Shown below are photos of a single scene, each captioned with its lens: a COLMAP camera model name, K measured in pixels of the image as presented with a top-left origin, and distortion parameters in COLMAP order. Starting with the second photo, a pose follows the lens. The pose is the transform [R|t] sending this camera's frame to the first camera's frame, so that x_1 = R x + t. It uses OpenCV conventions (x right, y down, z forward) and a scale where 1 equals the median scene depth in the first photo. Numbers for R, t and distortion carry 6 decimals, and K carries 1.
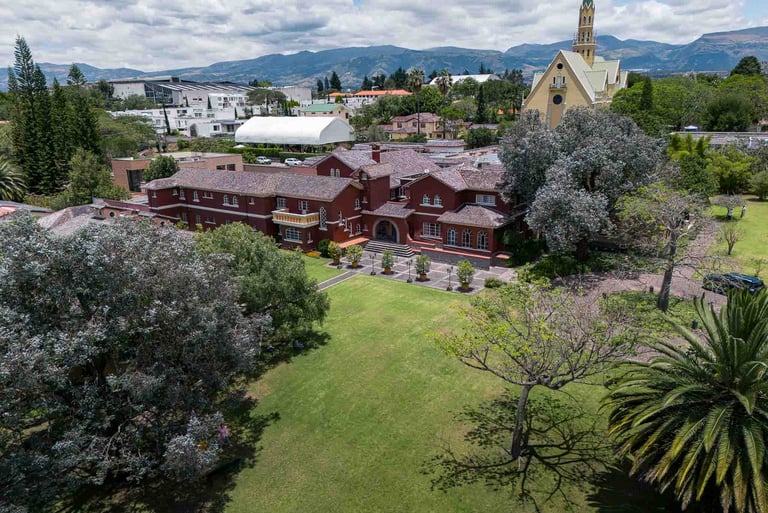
lens RADIAL K [[572.5, 0, 384.3], [0, 572.5, 255.2], [0, 0, 1]] dist [0.059722, -0.000947]
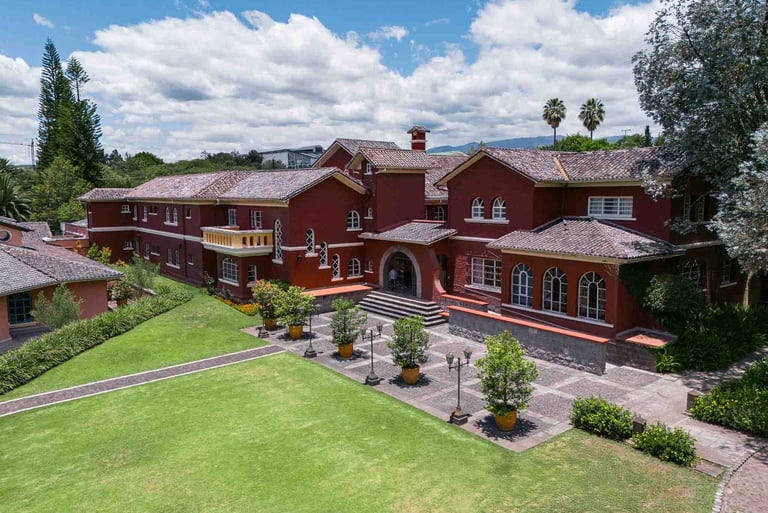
lens RADIAL K [[572.5, 0, 383.6], [0, 572.5, 256.0], [0, 0, 1]] dist [0.059722, -0.000947]
pose [[0.961248, 0.042788, -0.272344, 0.133560], [-0.081196, 0.988004, -0.131362, 0.010907], [0.263456, 0.148385, 0.953191, 0.549454]]
